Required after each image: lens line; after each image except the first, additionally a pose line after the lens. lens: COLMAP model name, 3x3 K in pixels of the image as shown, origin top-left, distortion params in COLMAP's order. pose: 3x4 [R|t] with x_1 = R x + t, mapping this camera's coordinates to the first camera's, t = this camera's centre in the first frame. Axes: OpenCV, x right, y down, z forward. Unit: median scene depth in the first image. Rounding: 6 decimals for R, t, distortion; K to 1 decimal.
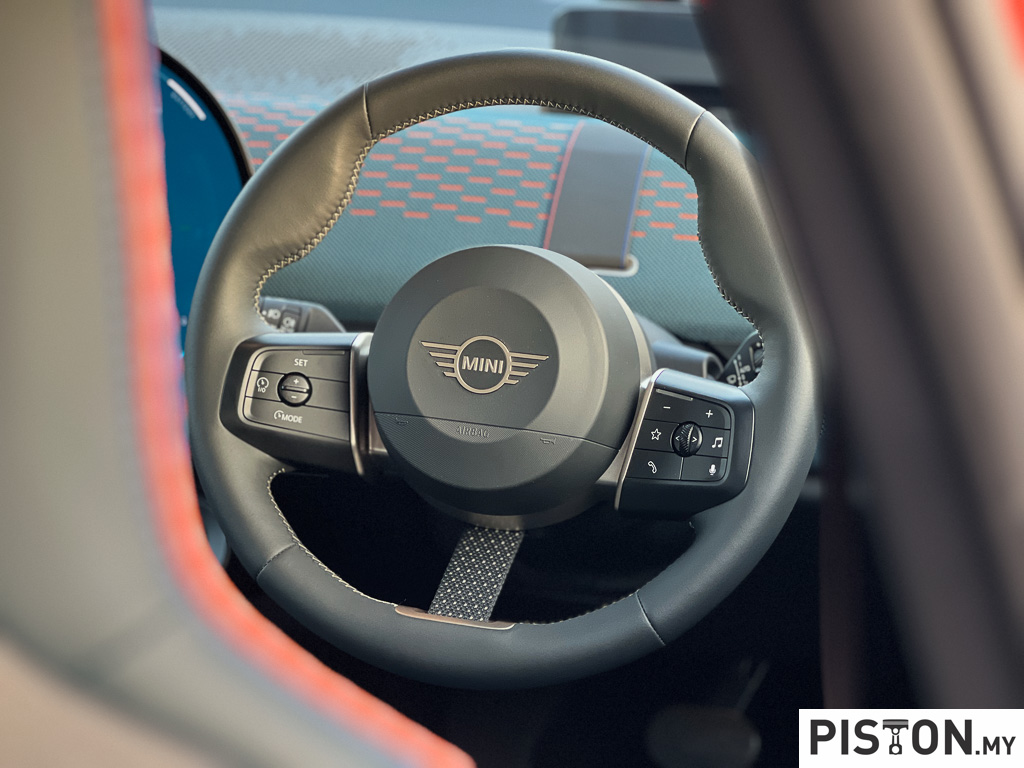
lens RADIAL K [[2270.3, 0, 507.8], [0, 2270.3, 382.4], [0, 0, 1]] dist [0.222984, 0.000000]
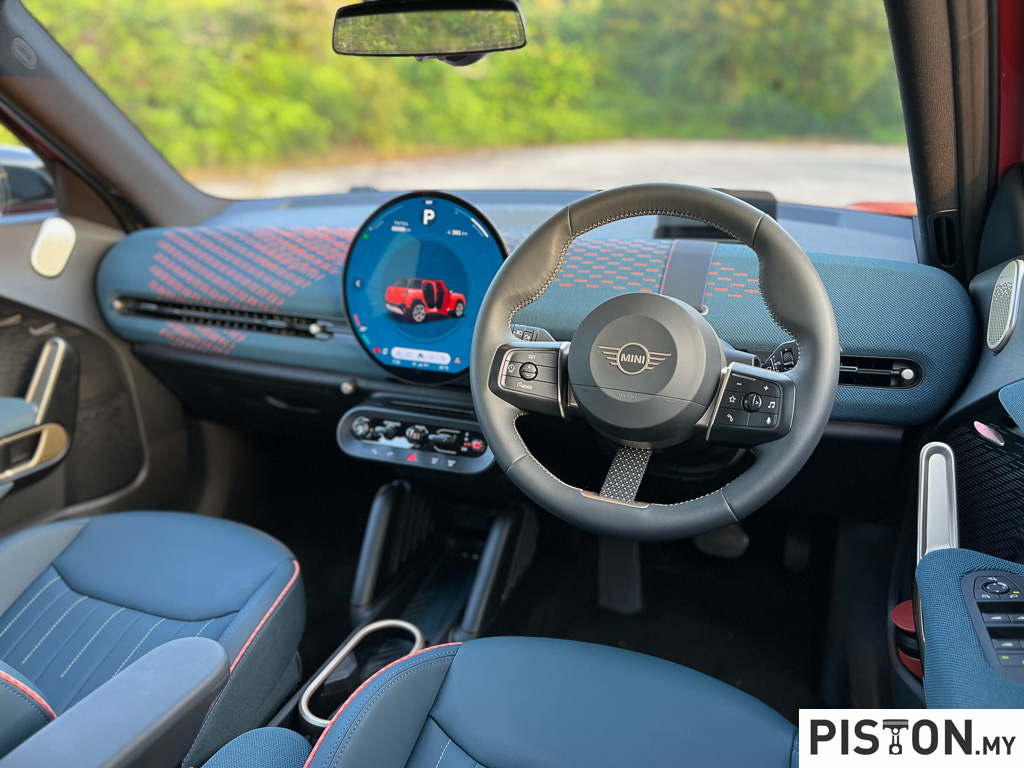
lens RADIAL K [[780.1, 0, 502.0], [0, 780.1, 382.6], [0, 0, 1]] dist [0.004015, -0.000550]
pose [[0.989839, 0.014575, -0.141446, -0.025126], [-0.013042, 0.999846, 0.011756, 0.005071], [0.141596, -0.009792, 0.989876, 0.370574]]
